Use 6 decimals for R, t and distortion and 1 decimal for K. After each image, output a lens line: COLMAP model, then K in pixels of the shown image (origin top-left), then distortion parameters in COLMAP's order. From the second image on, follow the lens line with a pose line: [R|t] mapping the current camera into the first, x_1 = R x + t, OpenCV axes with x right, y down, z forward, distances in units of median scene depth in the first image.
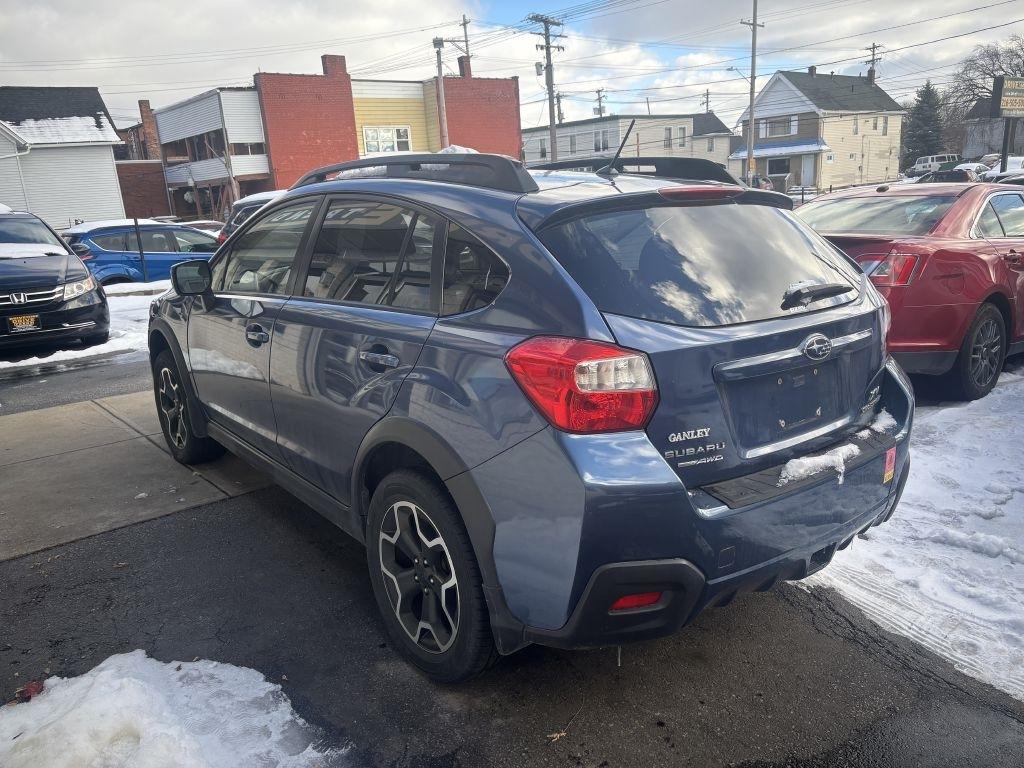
lens RADIAL K [[766.9, 0, 512.0], [0, 766.9, 384.0], [0, 0, 1]] dist [0.045026, -0.065501]
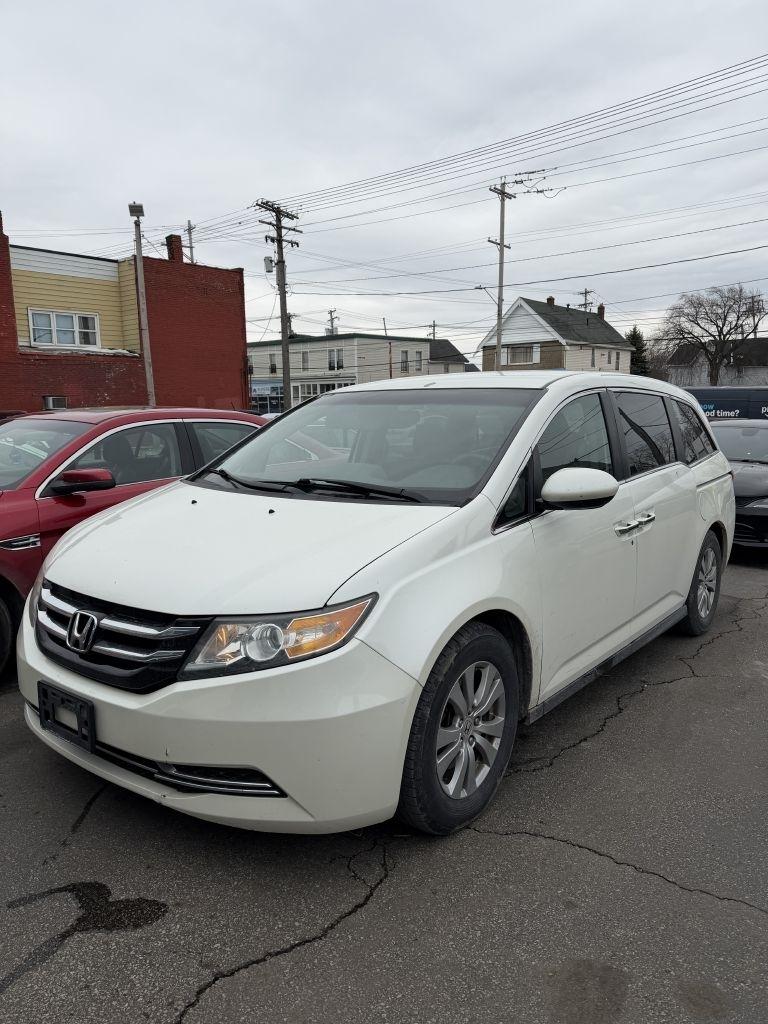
lens RADIAL K [[766.9, 0, 384.0], [0, 766.9, 512.0], [0, 0, 1]] dist [0.045026, -0.065501]
pose [[0.982554, 0.019430, 0.184960, 0.005533], [0.002334, 0.993161, -0.116729, -0.027819], [-0.185963, 0.115124, 0.975789, 0.125002]]
